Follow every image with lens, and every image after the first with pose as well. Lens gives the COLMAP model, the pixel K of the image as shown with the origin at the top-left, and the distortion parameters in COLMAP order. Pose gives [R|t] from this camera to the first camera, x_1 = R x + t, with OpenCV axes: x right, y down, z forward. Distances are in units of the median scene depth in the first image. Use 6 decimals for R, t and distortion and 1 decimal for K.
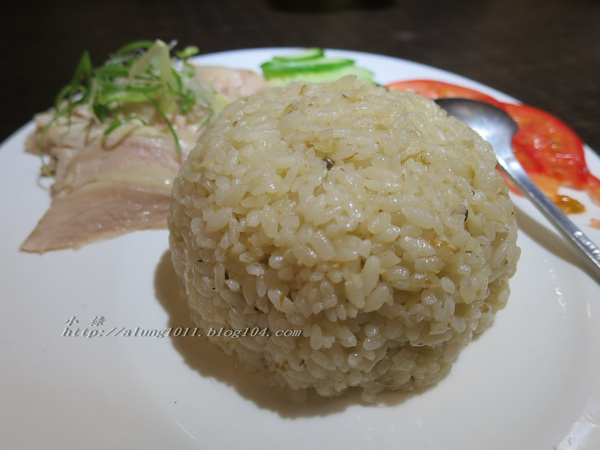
lens RADIAL K [[434.5, 0, 301.5], [0, 434.5, 224.7], [0, 0, 1]] dist [-0.032516, -0.005277]
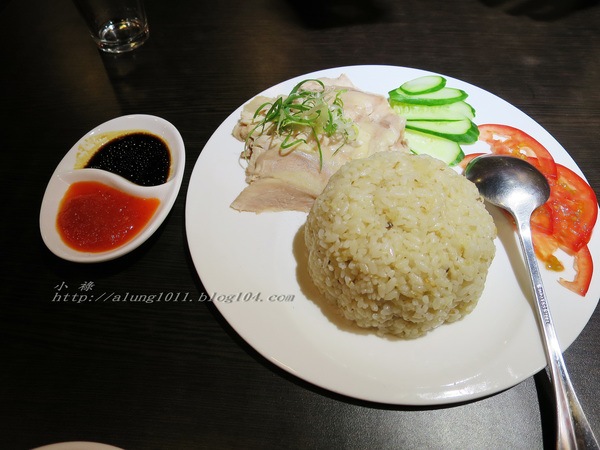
lens RADIAL K [[434.5, 0, 299.9], [0, 434.5, 223.9], [0, 0, 1]] dist [-0.032516, -0.005277]
pose [[0.937898, 0.273010, -0.214039, 0.099563], [-0.219947, 0.945096, 0.241697, -0.544952], [0.268273, -0.179610, 0.946451, -1.034379]]
